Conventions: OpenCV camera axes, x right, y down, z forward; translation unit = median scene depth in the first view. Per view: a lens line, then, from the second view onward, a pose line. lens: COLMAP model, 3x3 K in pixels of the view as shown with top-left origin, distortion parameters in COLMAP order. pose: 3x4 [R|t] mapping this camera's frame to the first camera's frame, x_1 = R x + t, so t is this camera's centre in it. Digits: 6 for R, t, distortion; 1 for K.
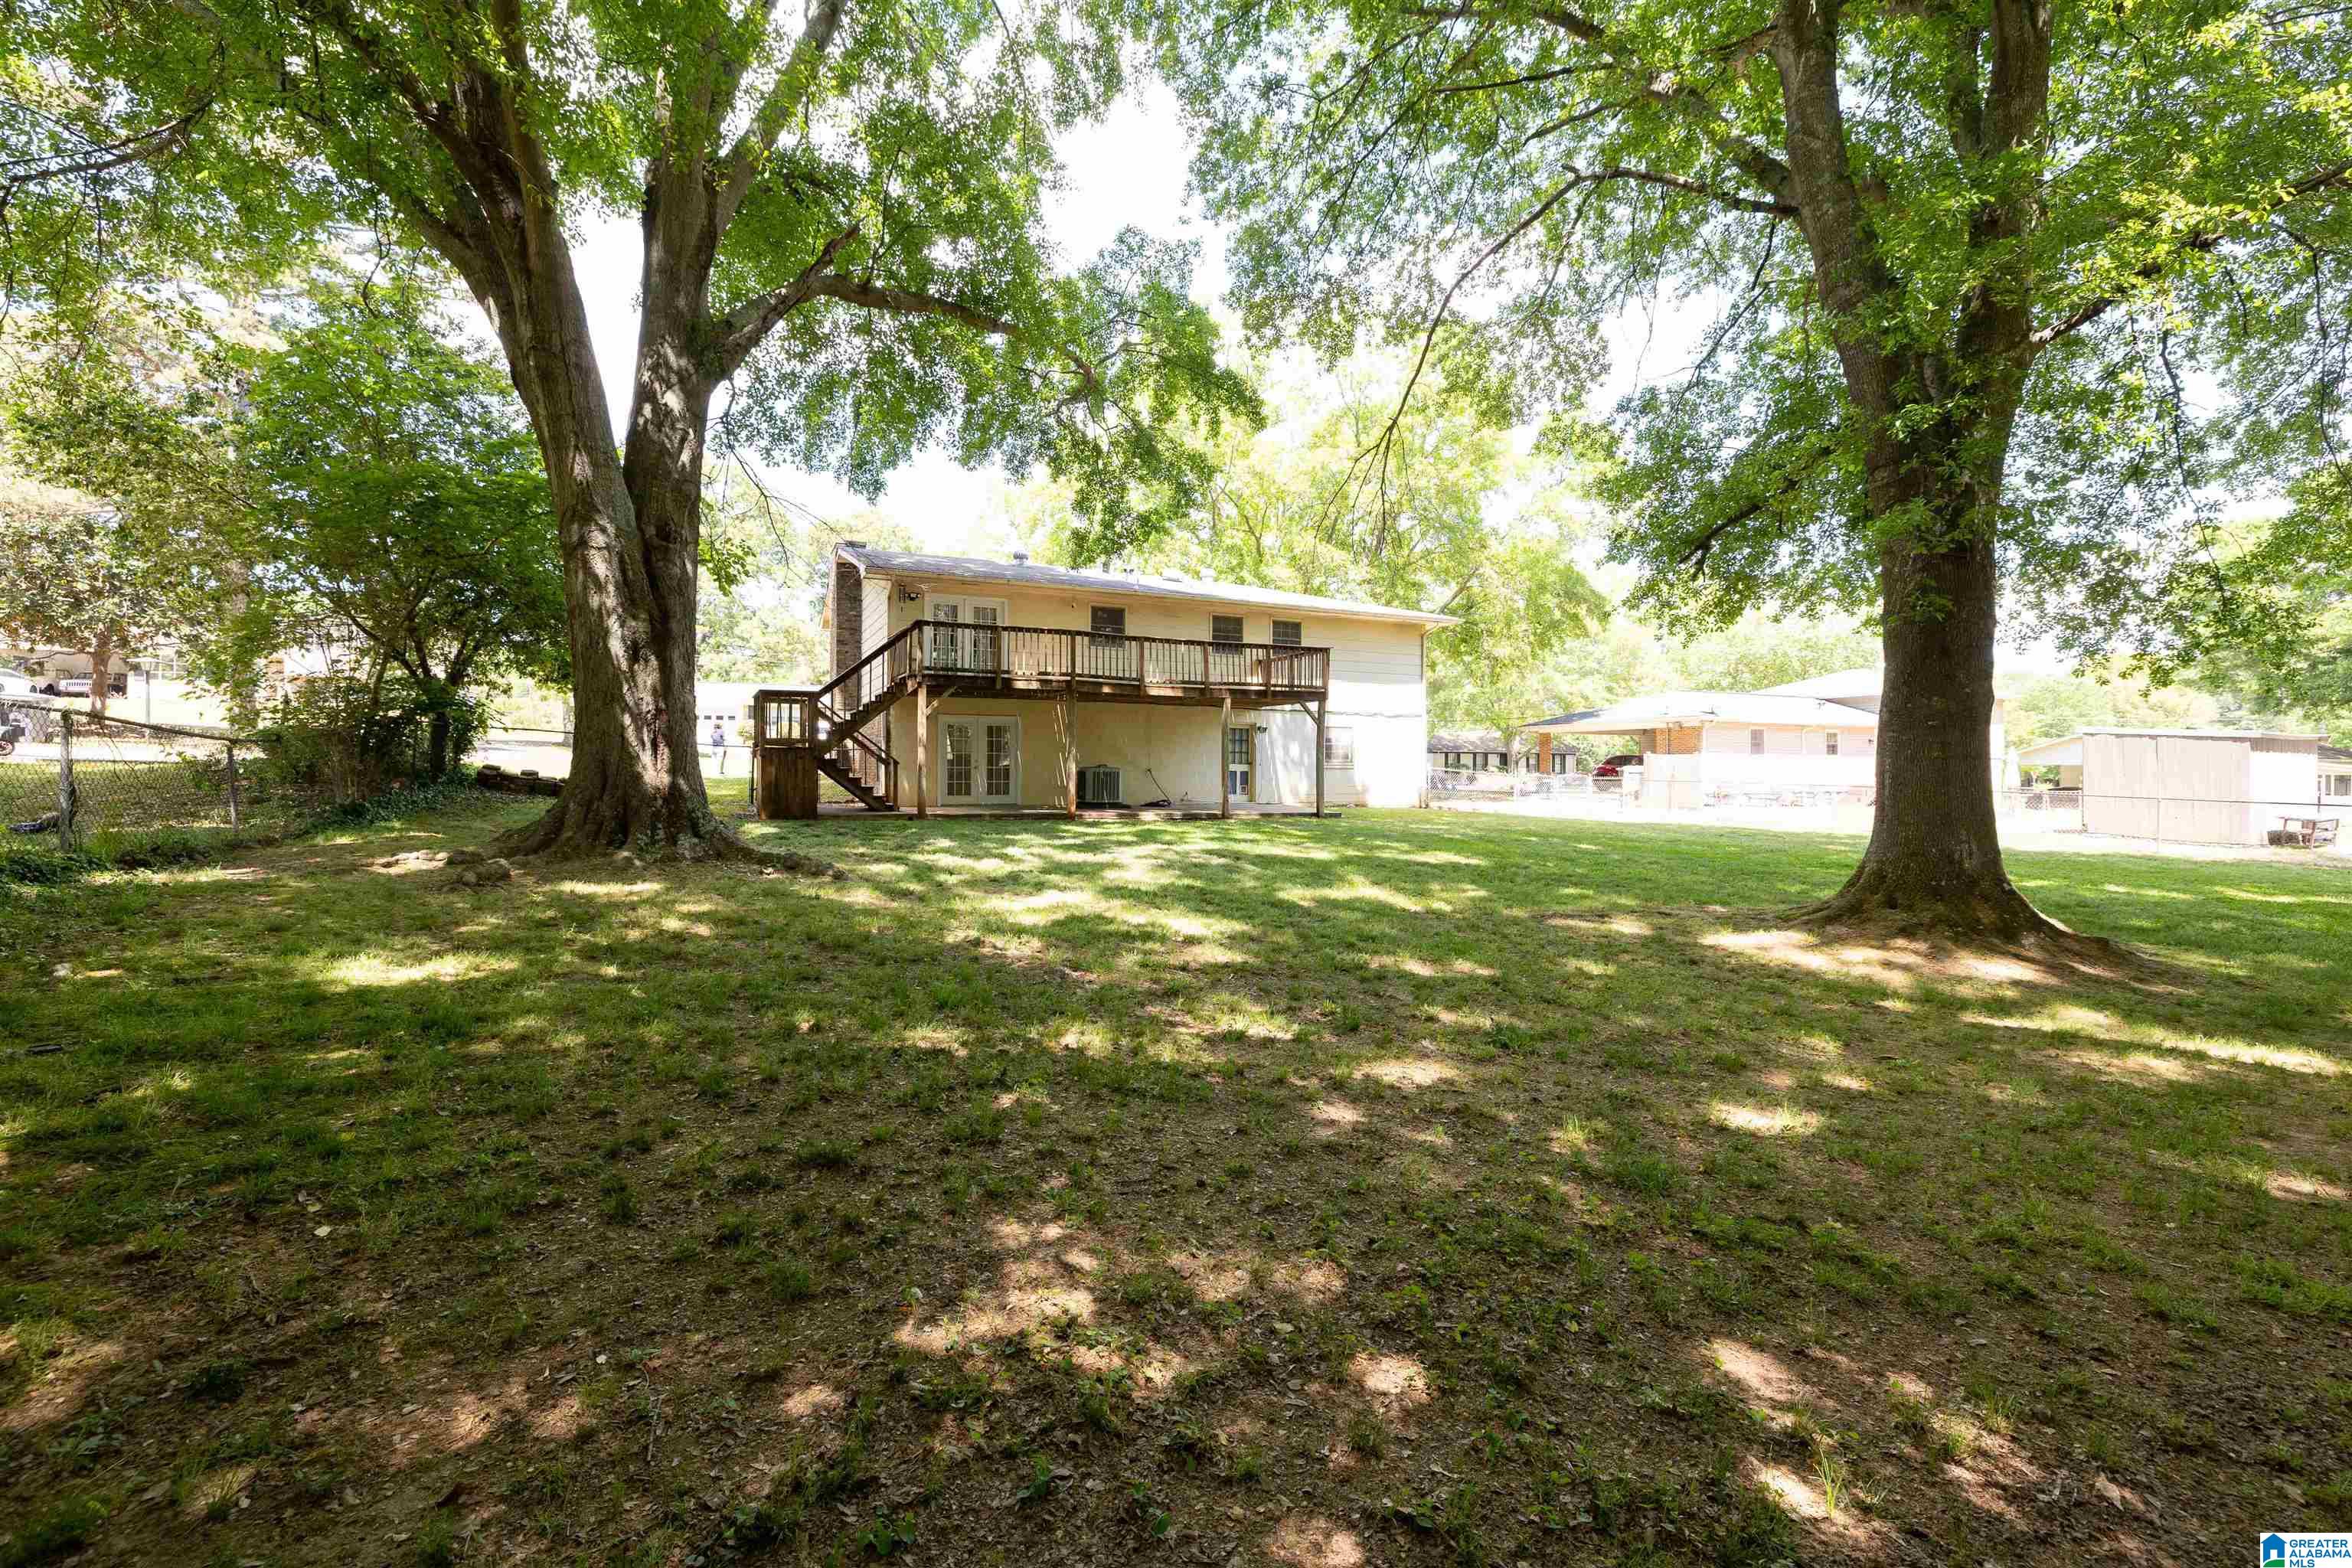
lens RADIAL K [[978.8, 0, 1171.9], [0, 978.8, 776.0], [0, 0, 1]] dist [0.000853, 0.000293]
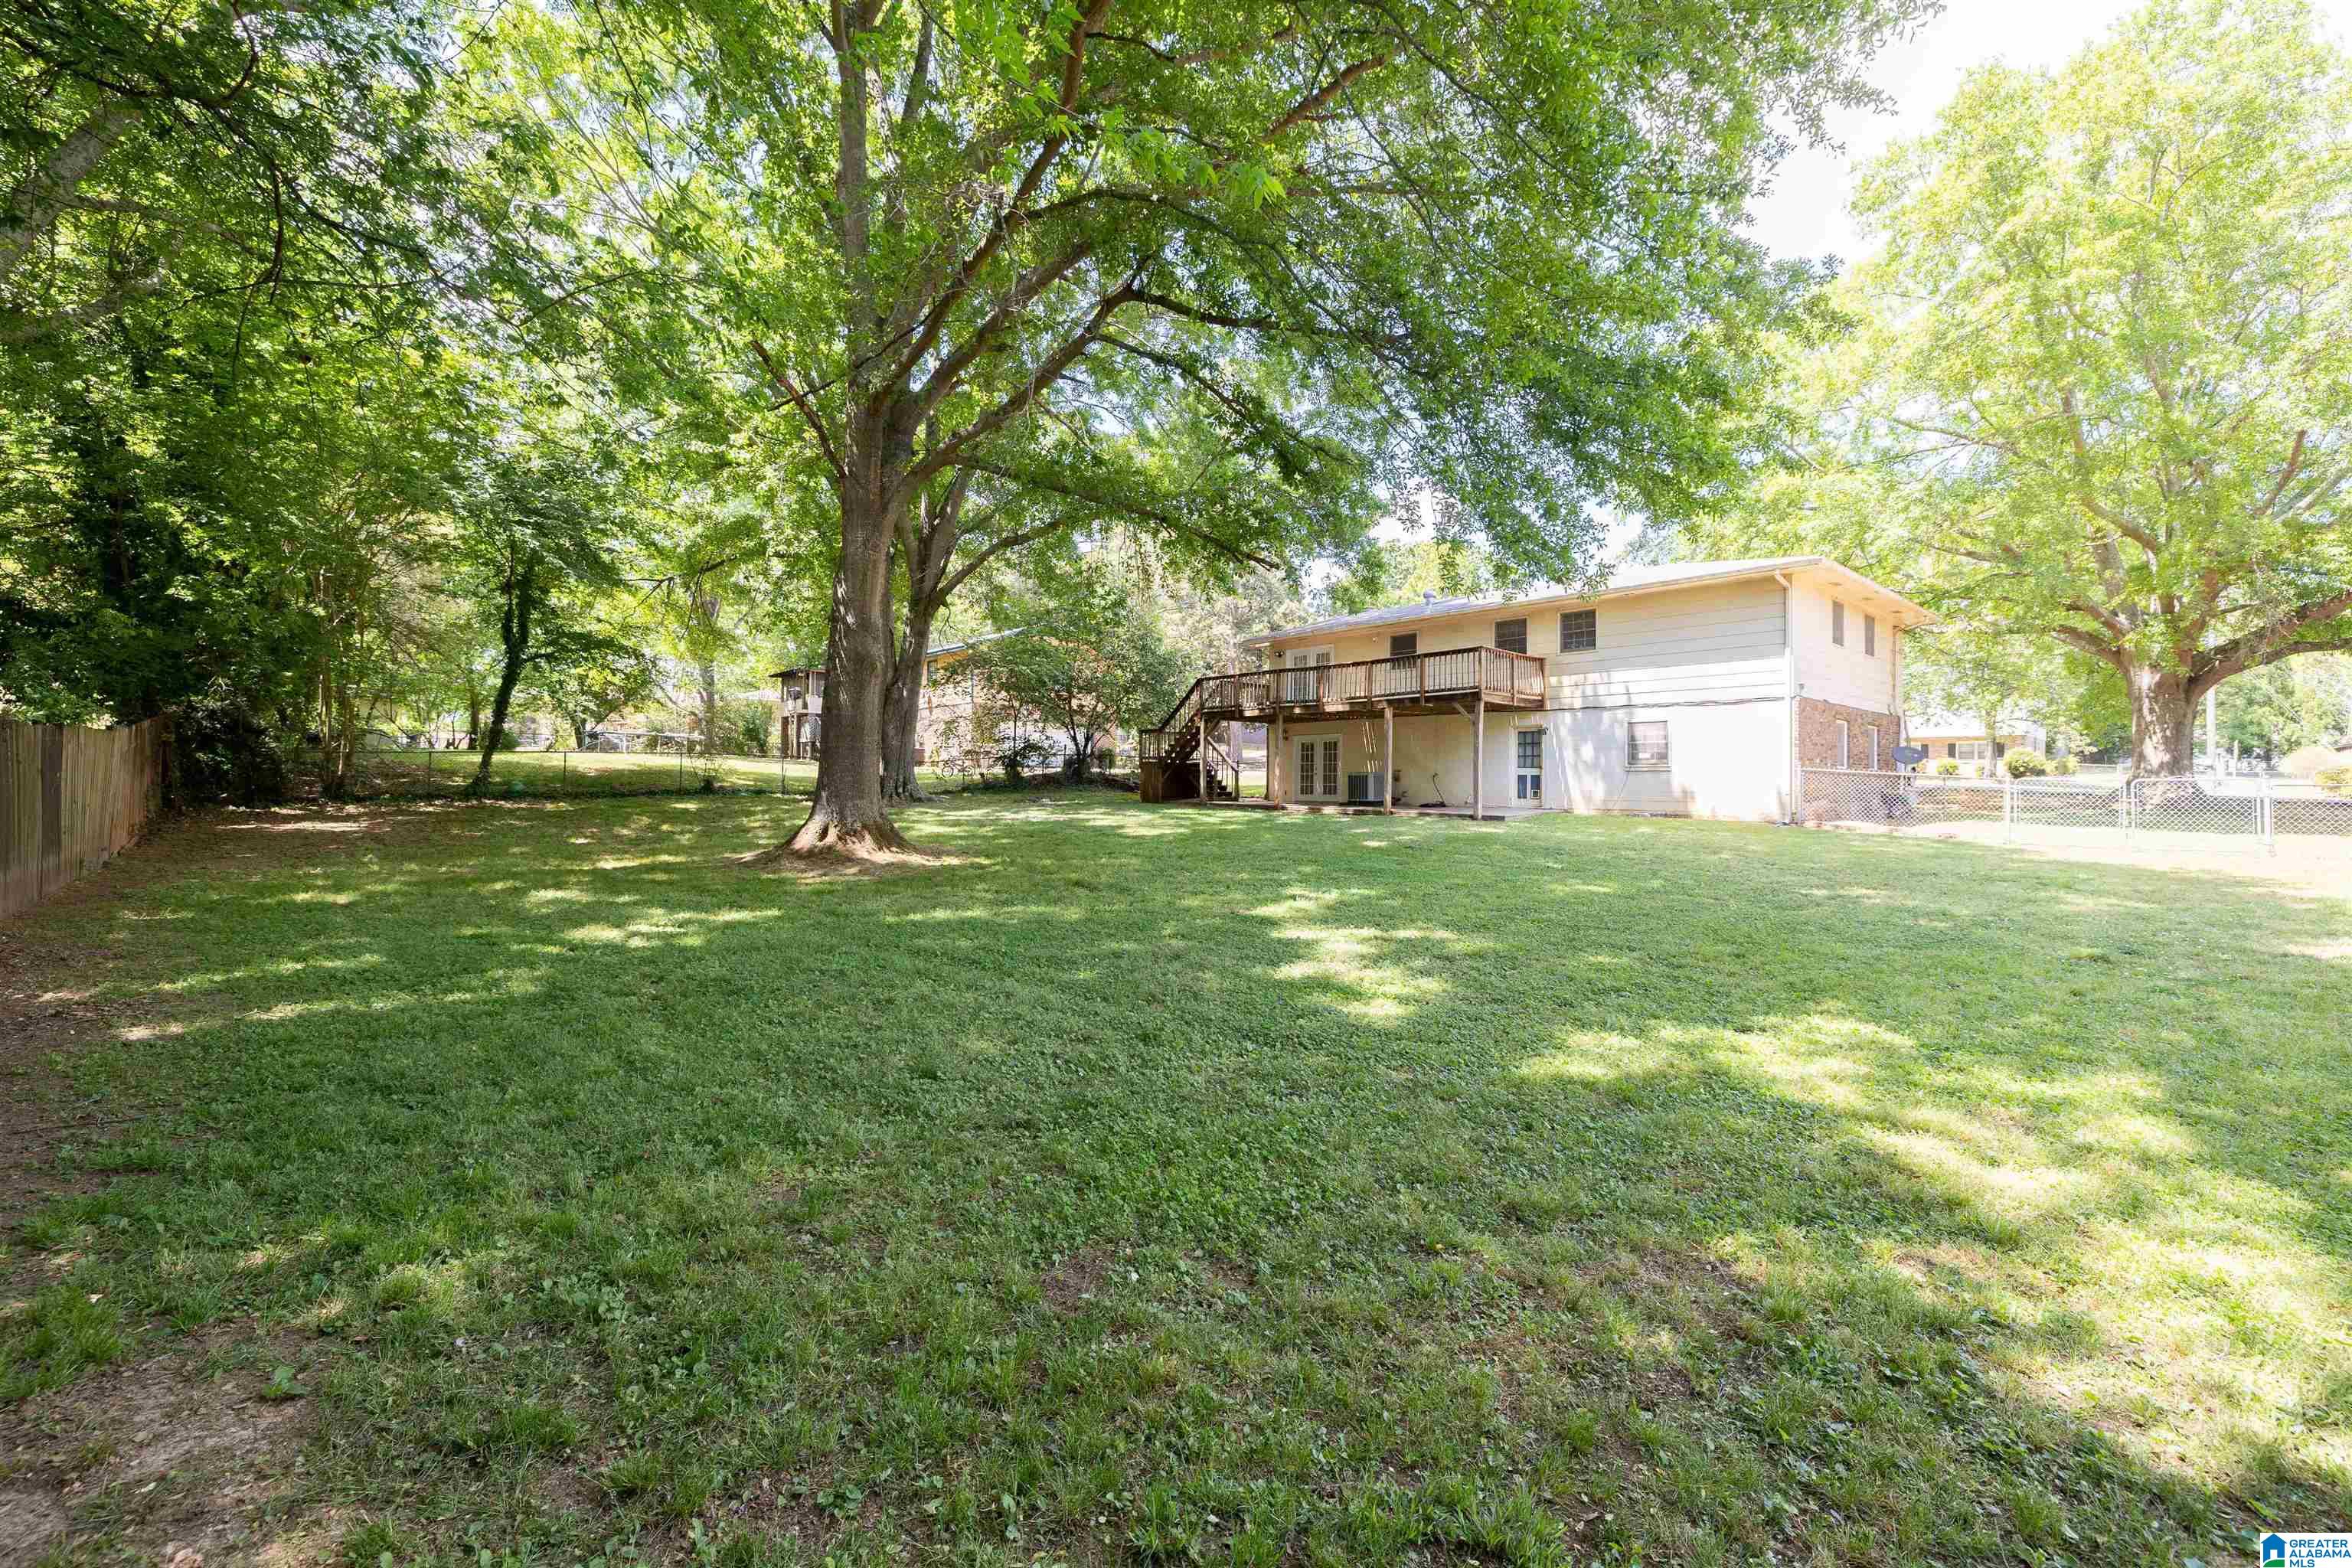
lens RADIAL K [[978.8, 0, 1171.9], [0, 978.8, 776.0], [0, 0, 1]] dist [0.000853, 0.000293]
pose [[0.370383, -0.017559, -0.928713, 1.072094], [-0.007709, 0.999729, -0.021977, 0.025563], [0.928847, 0.015300, 0.370147, 0.391187]]
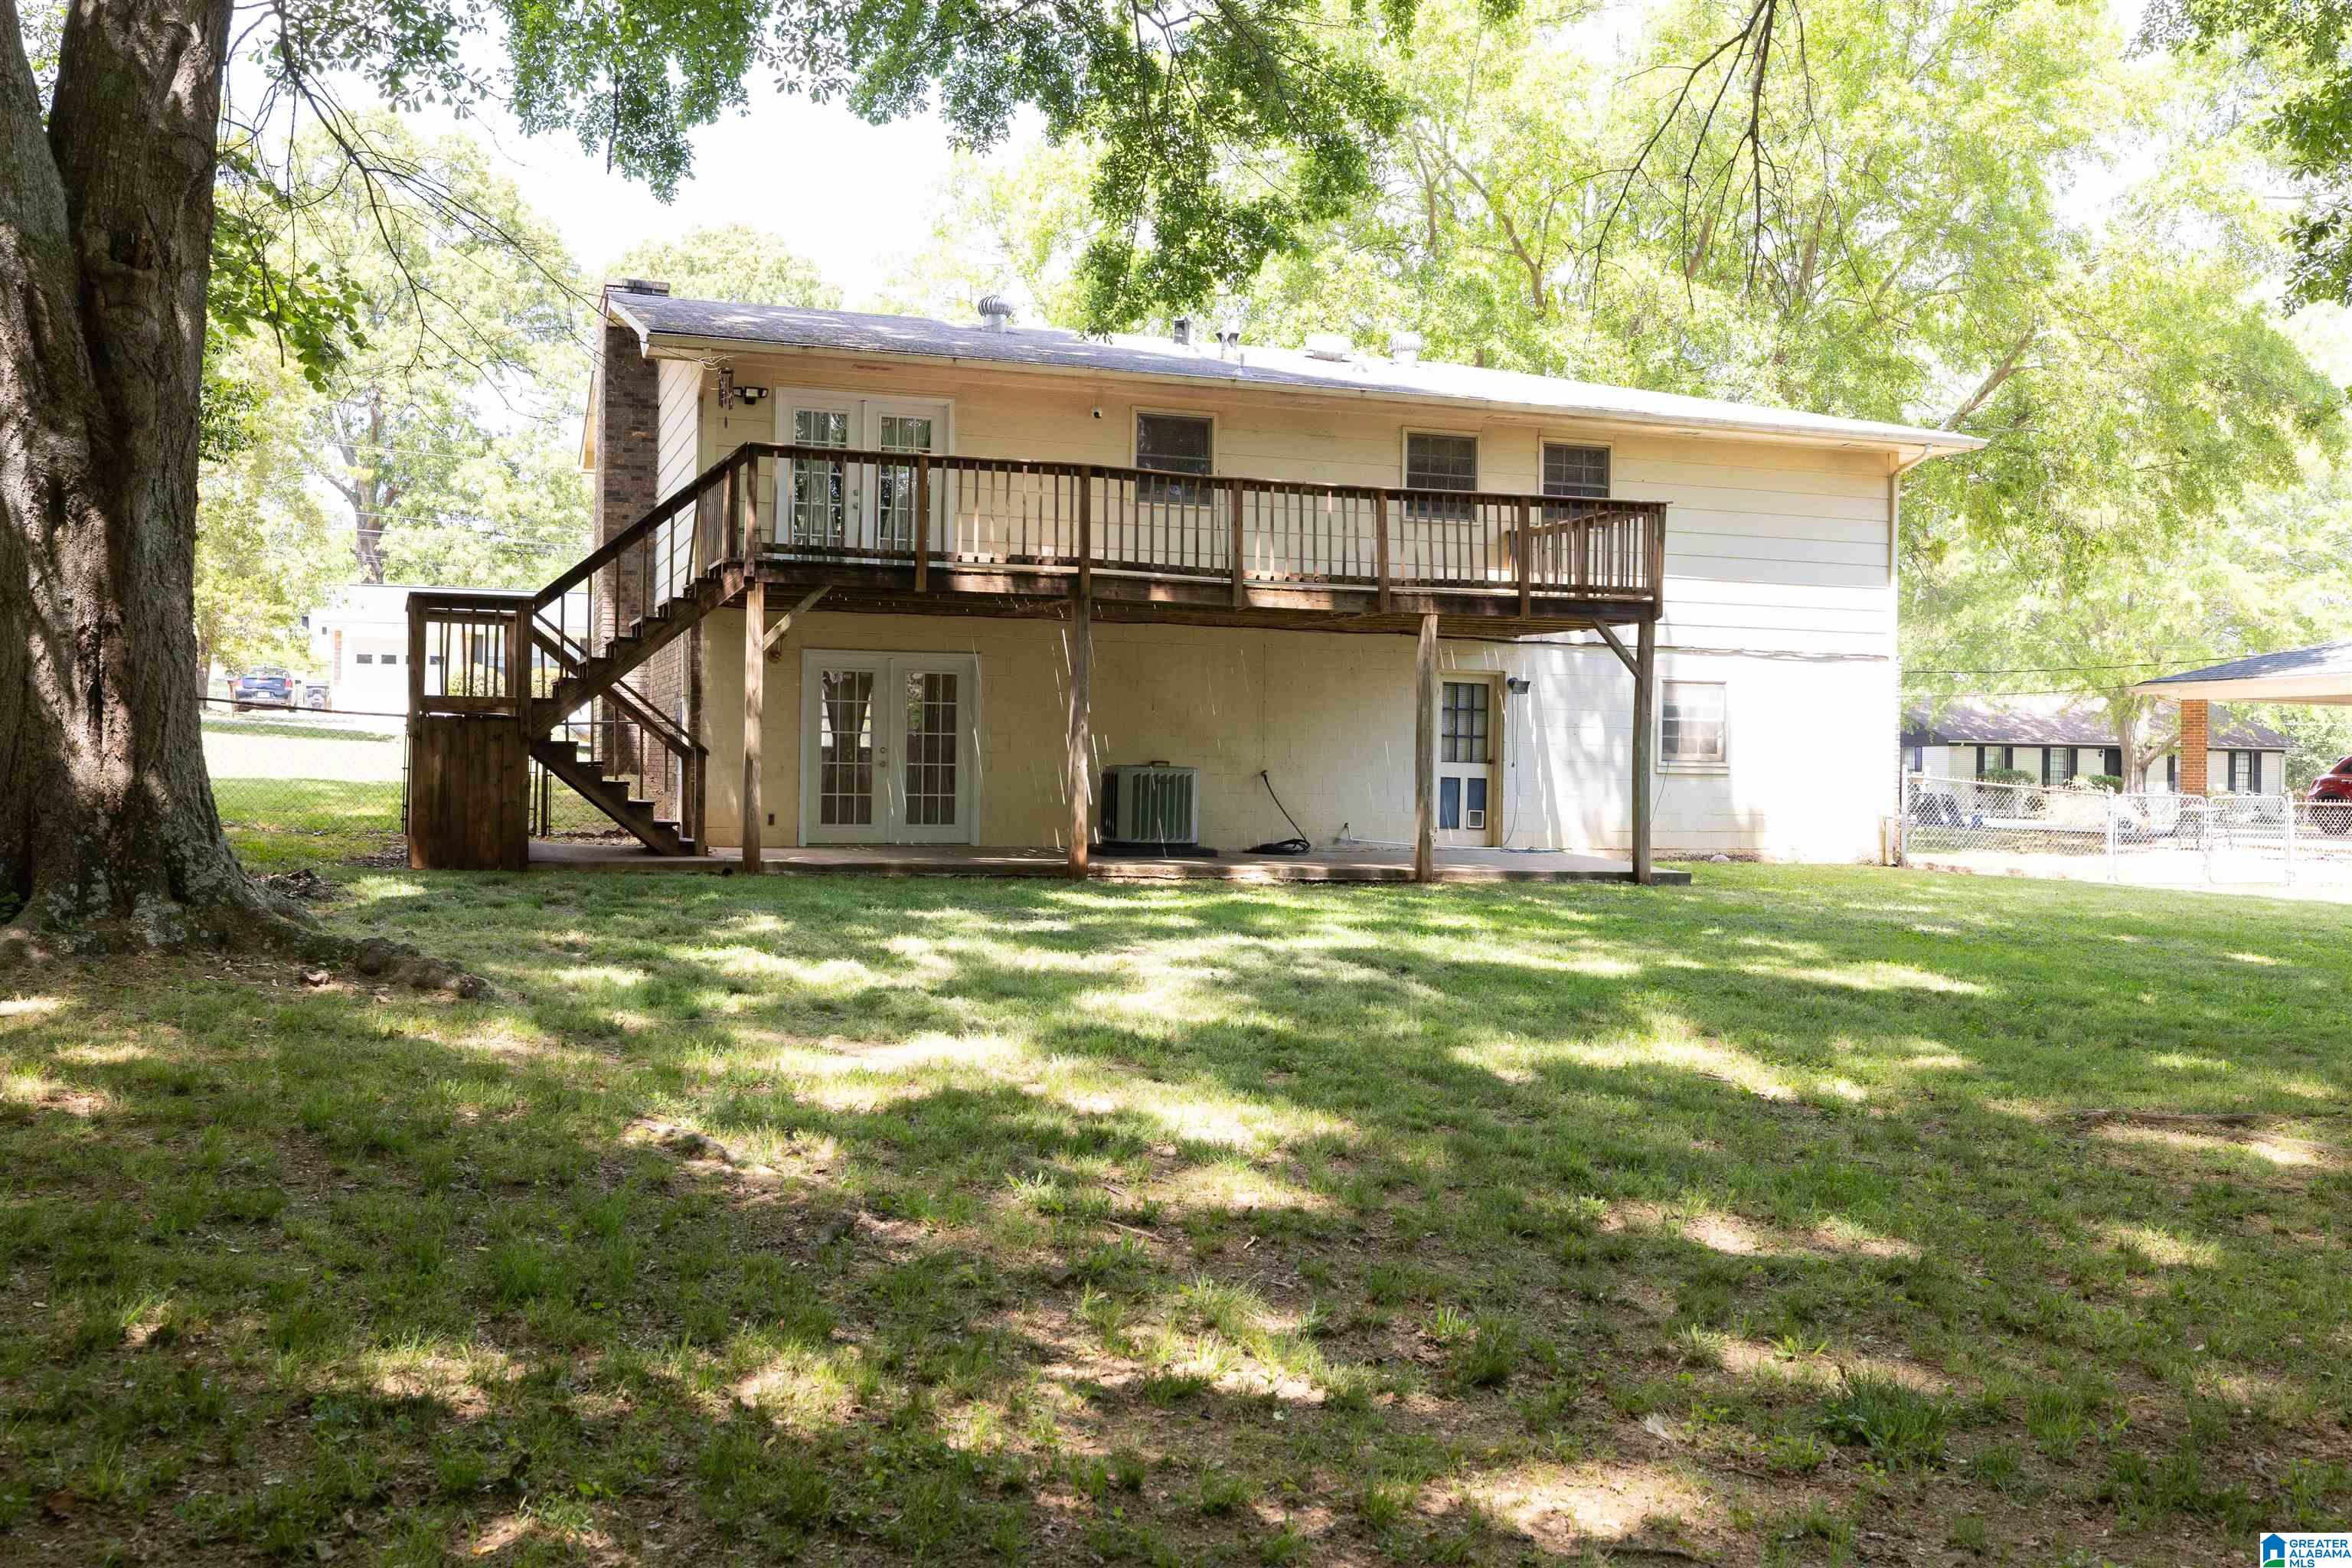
lens RADIAL K [[2108.4, 0, 1163.5], [0, 2108.4, 776.3], [0, 0, 1]] dist [-0.001251, 0.006089]
pose [[0.994897, 0.009570, -0.100443, 0.035090], [-0.010268, 0.999927, -0.006433, 0.002424], [0.100374, 0.007431, 0.994922, 0.025080]]
